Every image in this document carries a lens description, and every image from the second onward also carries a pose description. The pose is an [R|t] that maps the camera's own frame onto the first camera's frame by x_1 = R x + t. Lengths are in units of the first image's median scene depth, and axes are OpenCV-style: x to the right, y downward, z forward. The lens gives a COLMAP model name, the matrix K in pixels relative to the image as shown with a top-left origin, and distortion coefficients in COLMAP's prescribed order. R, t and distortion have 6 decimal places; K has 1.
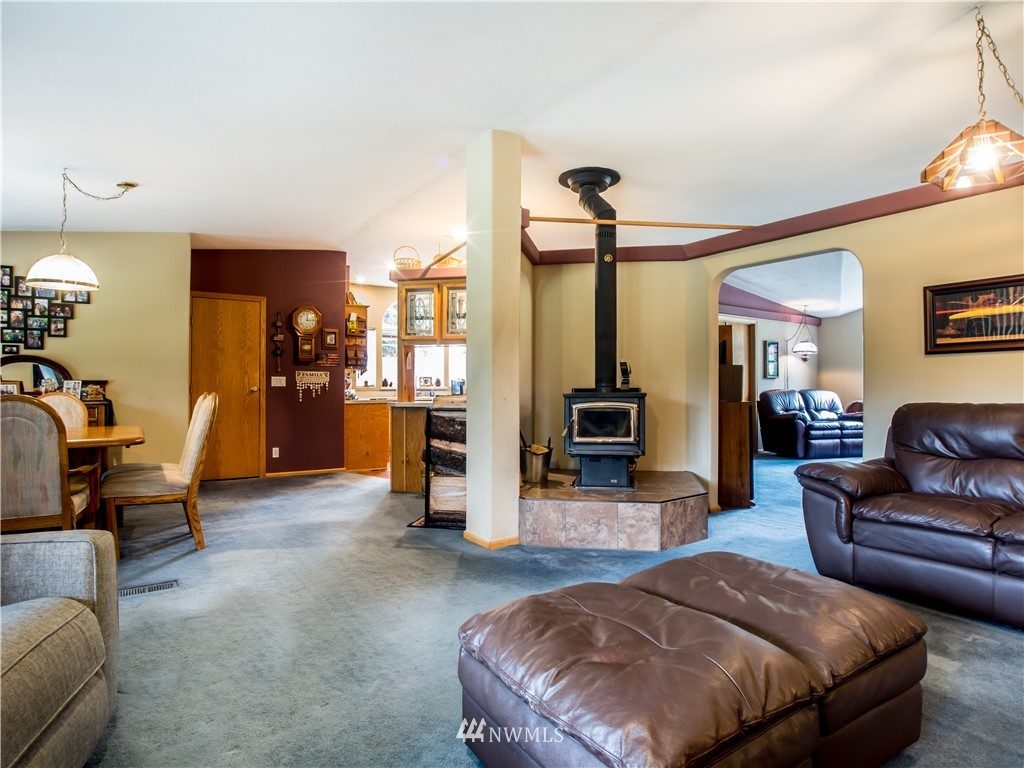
lens RADIAL K [[578.1, 0, 512.0], [0, 578.1, 384.0], [0, 0, 1]] dist [-0.062079, 0.000264]
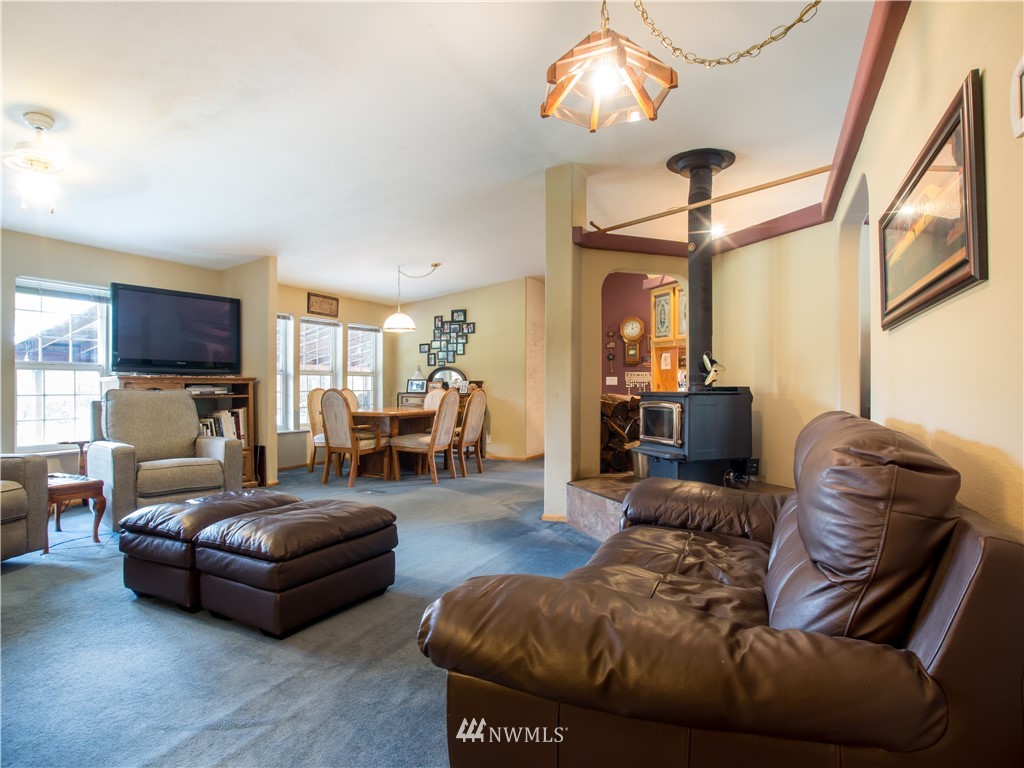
lens RADIAL K [[578.1, 0, 512.0], [0, 578.1, 384.0], [0, 0, 1]] dist [-0.062079, 0.000264]
pose [[0.501924, -0.001455, -0.864911, 0.770165], [0.003178, 0.999995, 0.000162, 0.001807], [0.864906, -0.002830, 0.501926, 0.268445]]
